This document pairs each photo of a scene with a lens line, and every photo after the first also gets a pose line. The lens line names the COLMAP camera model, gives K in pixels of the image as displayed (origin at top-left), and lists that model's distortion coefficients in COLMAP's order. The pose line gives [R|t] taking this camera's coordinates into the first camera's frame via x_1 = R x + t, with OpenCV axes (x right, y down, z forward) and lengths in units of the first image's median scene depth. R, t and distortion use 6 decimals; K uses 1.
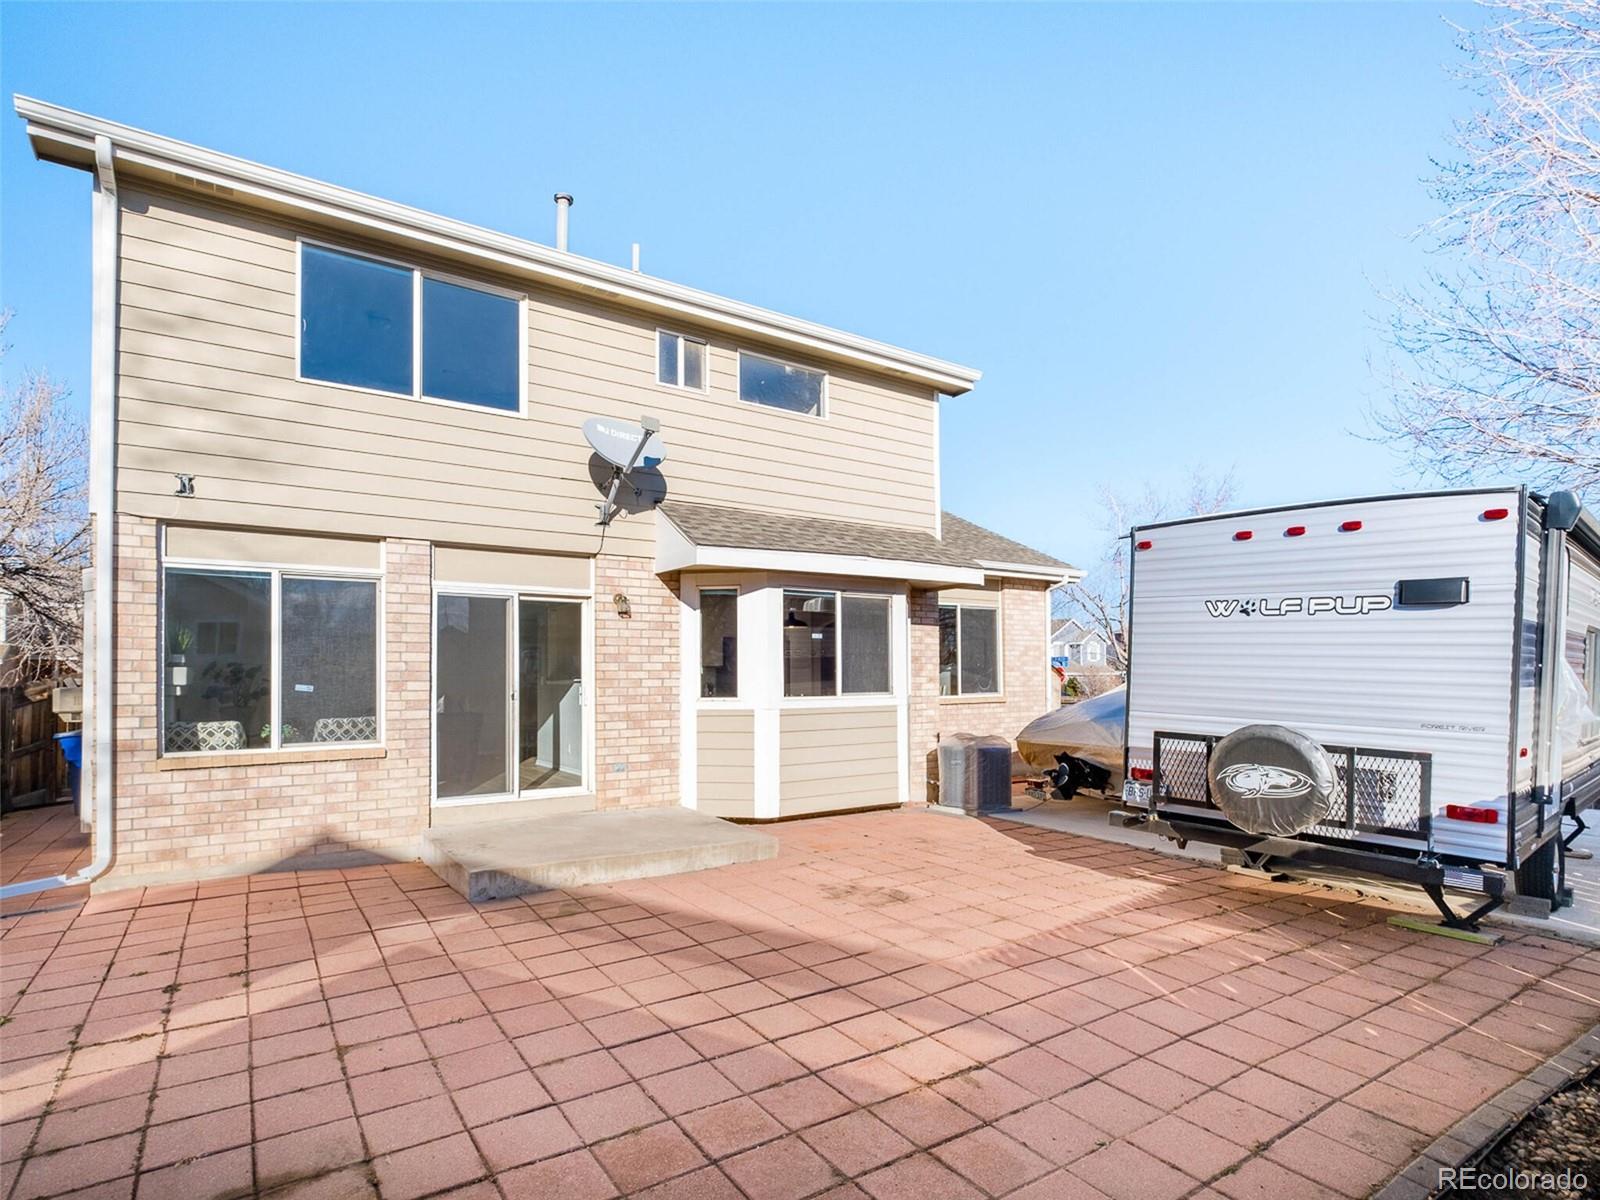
lens RADIAL K [[763.0, 0, 799.7], [0, 763.0, 665.0], [0, 0, 1]] dist [-0.000595, -0.000531]
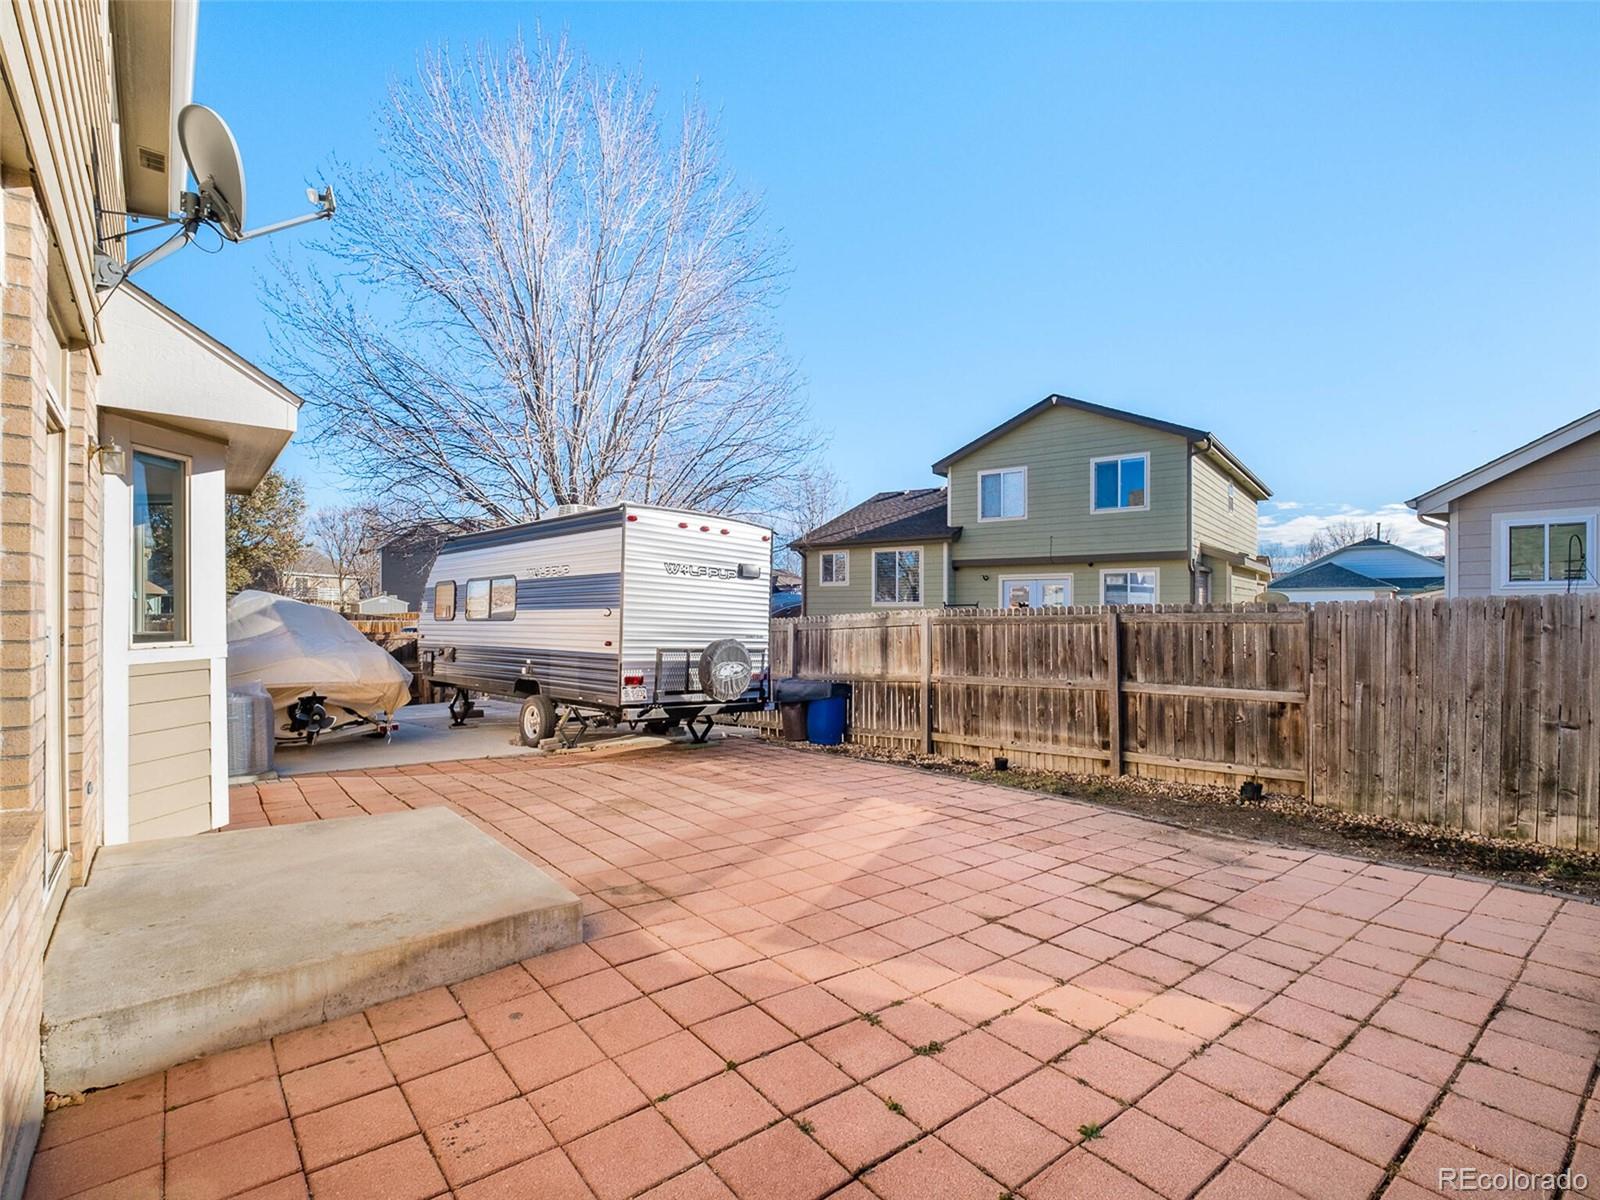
lens RADIAL K [[764.0, 0, 799.3], [0, 764.0, 617.7], [0, 0, 1]] dist [0.000255, -0.000059]
pose [[-0.035325, -0.000889, 0.999375, -1.214716], [-0.018871, 0.999822, 0.000222, 0.025977], [-0.999198, -0.018851, -0.035336, 0.923178]]
